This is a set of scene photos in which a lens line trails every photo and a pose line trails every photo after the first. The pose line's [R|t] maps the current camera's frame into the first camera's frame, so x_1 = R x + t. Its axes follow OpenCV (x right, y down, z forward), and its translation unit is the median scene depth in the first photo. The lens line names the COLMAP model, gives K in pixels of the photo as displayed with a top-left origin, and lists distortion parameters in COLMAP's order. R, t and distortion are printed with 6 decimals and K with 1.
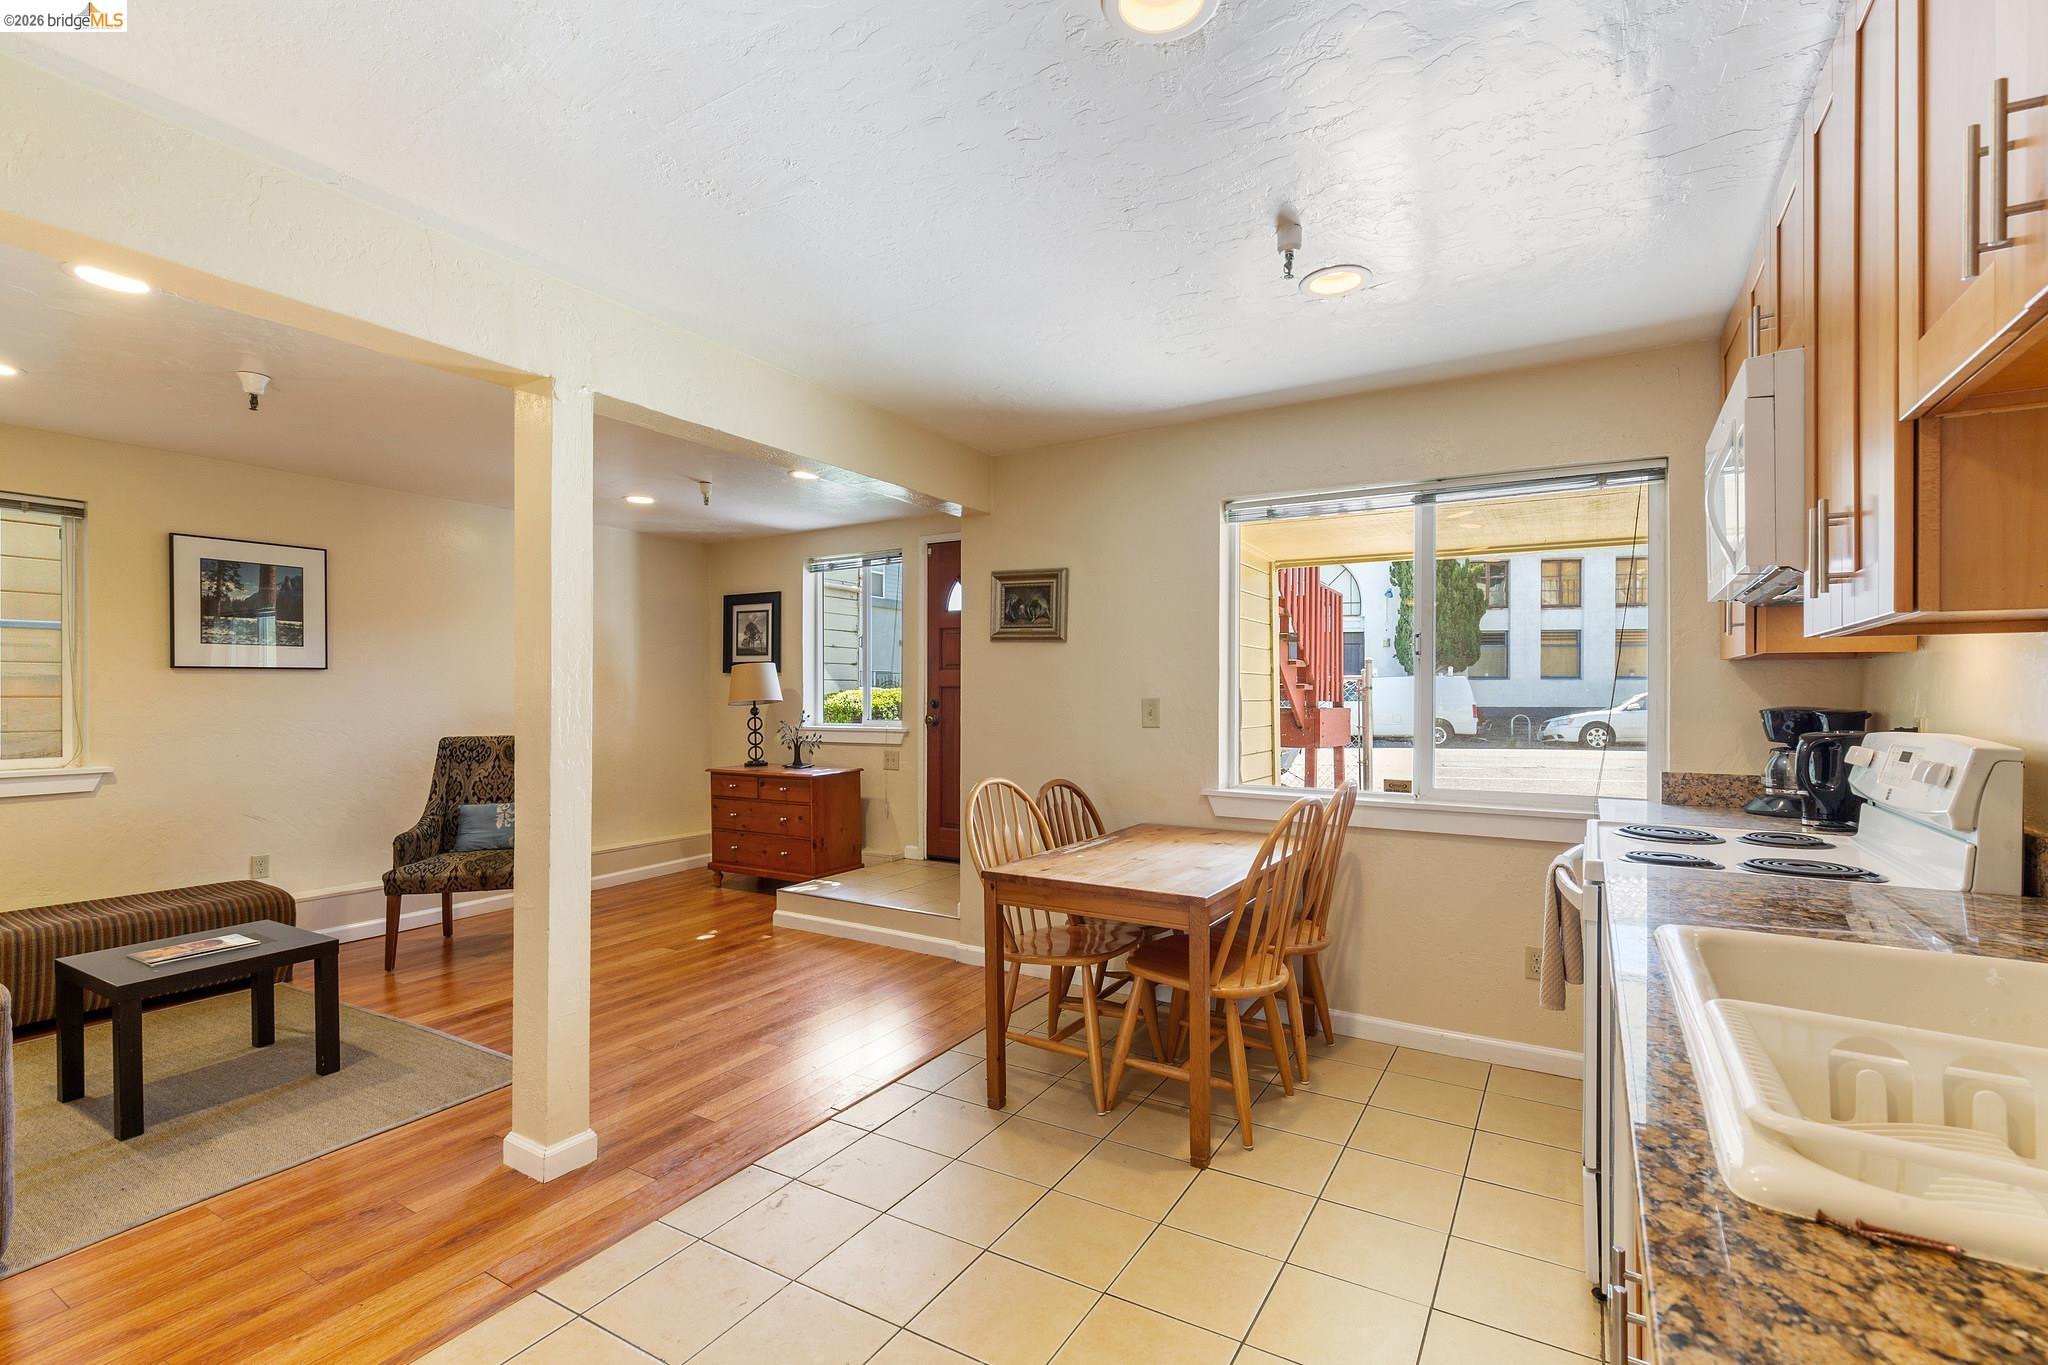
lens RADIAL K [[919.8, 0, 1032.8], [0, 919.8, 689.7], [0, 0, 1]] dist [0.011932, -0.000605]
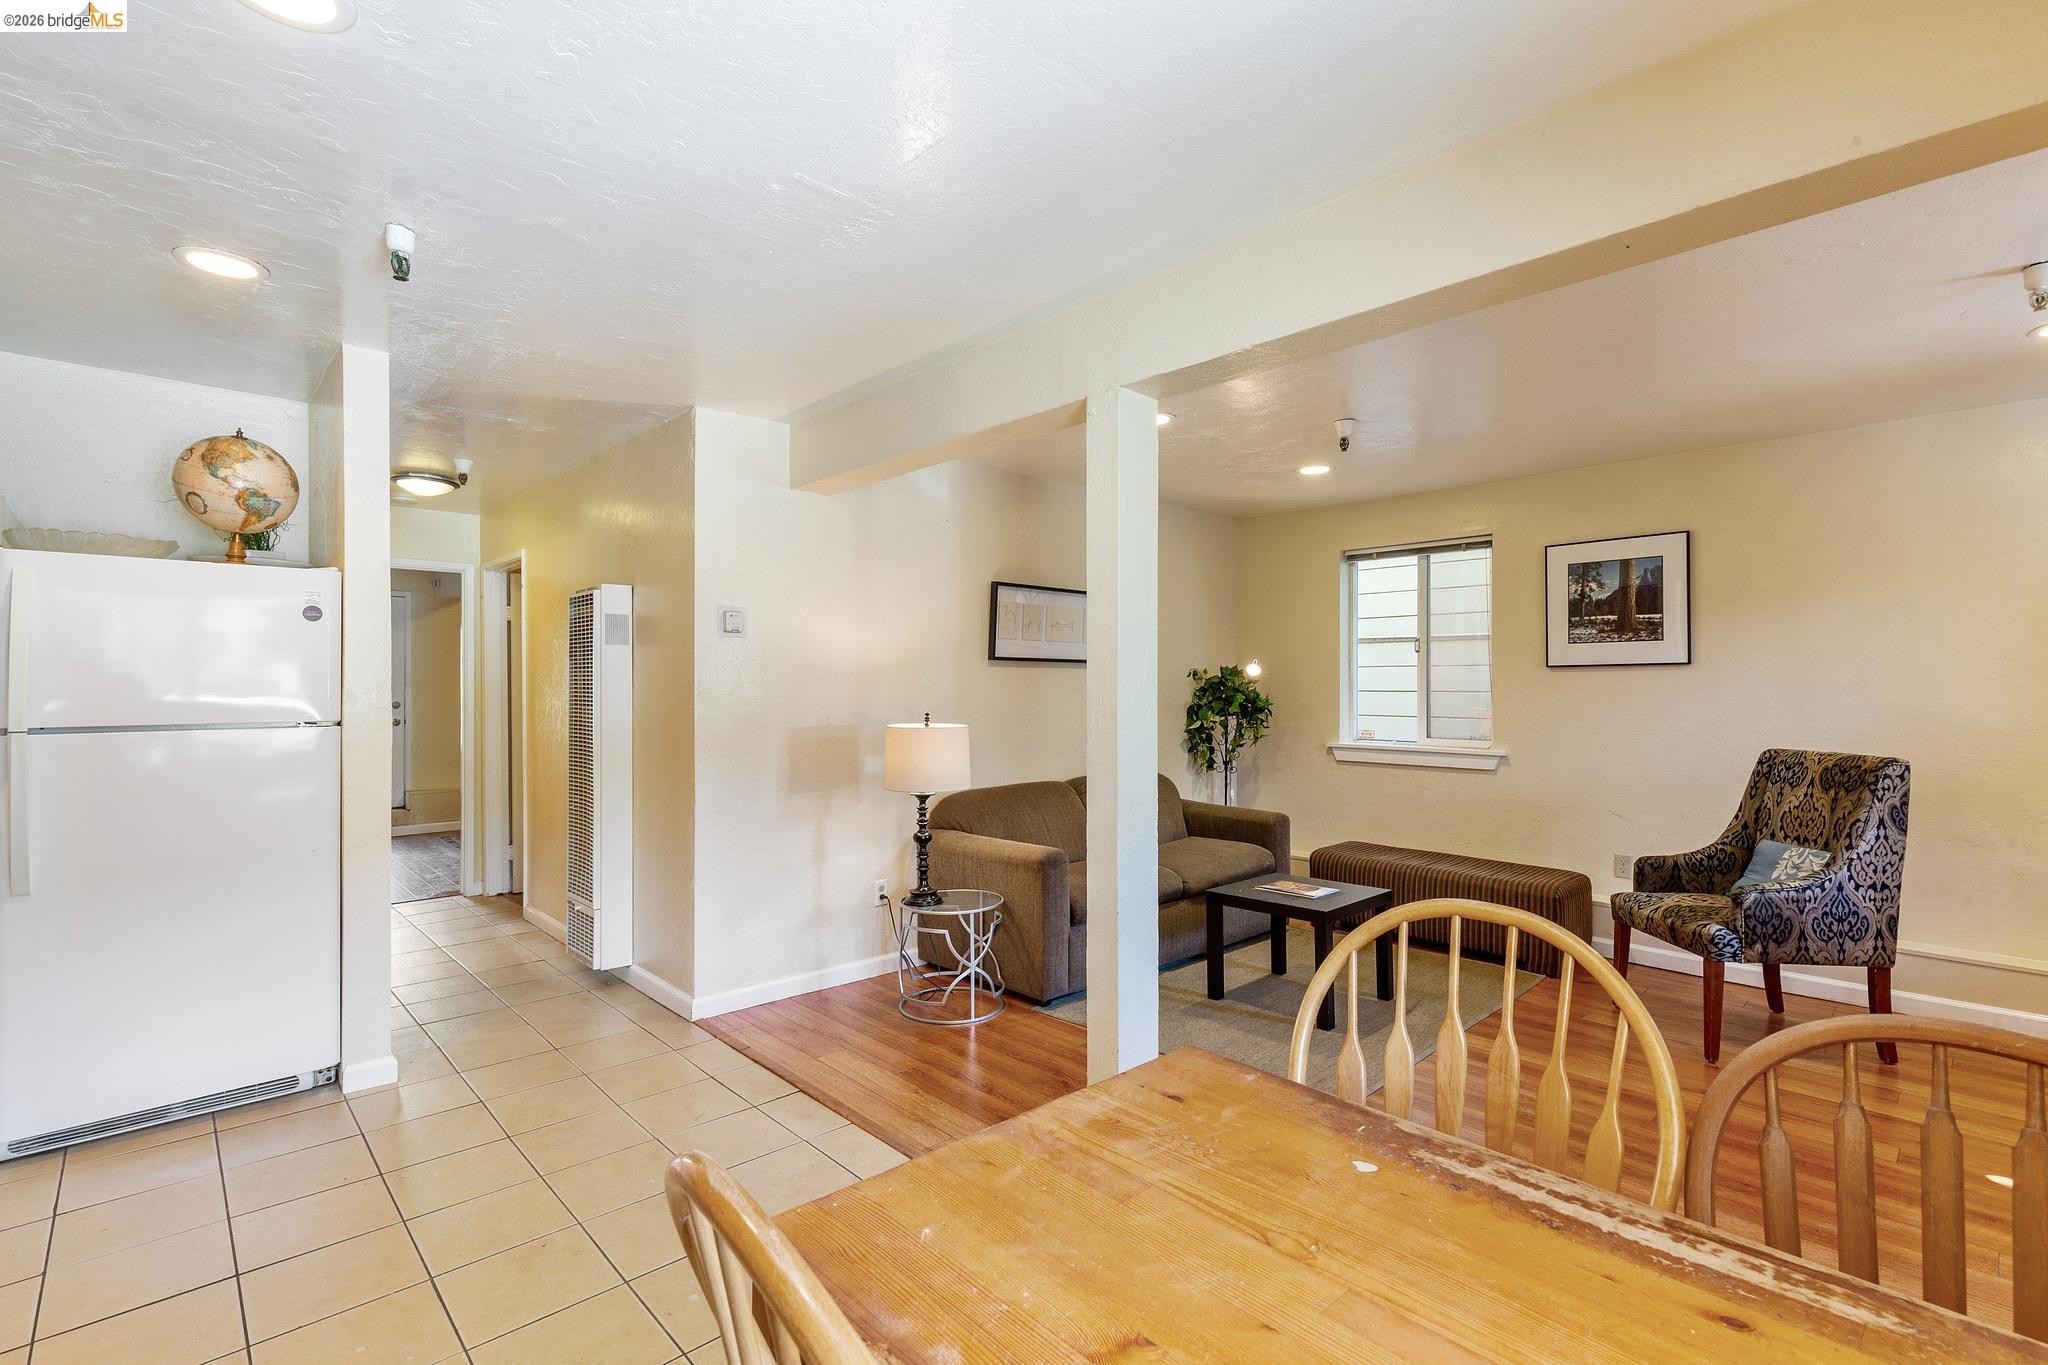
lens RADIAL K [[919.8, 0, 1019.2], [0, 919.8, 687.4], [0, 0, 1]] dist [0.011932, -0.000605]
pose [[-0.269087, 0.000656, -0.963116, 0.296757], [0.001095, 0.999999, 0.000375, -0.000552], [0.963115, -0.000954, -0.269088, 0.668124]]
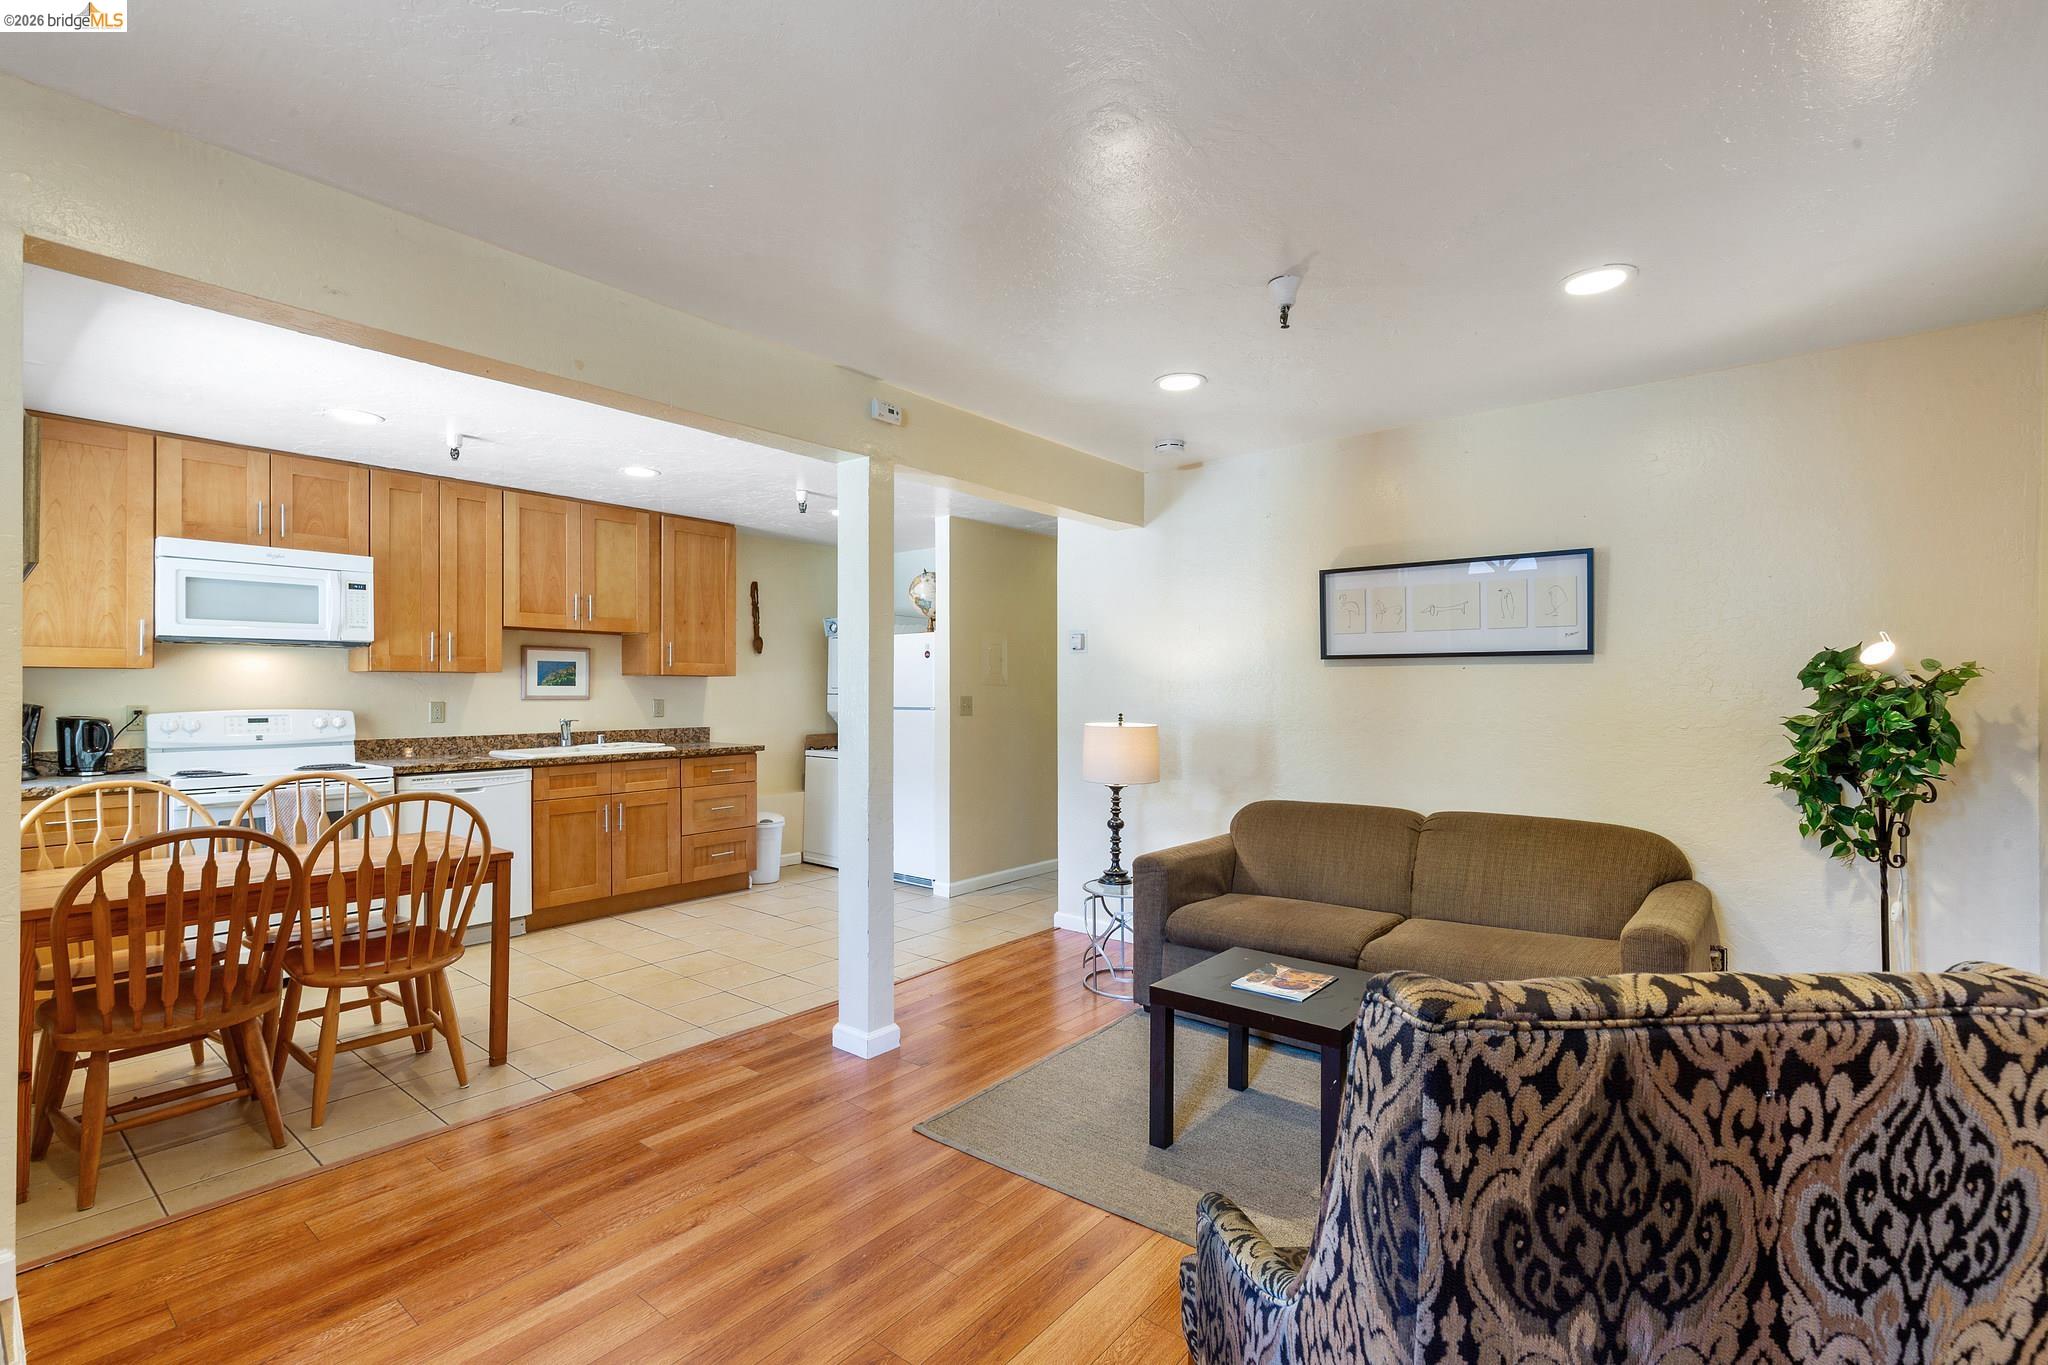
lens RADIAL K [[919.8, 0, 1025.1], [0, 919.8, 684.6], [0, 0, 1]] dist [0.011932, -0.000605]
pose [[-0.988278, -0.000016, 0.152665, -0.543667], [-0.001241, 0.999968, -0.007927, 0.000953], [-0.152660, -0.008024, -0.988246, 1.303245]]
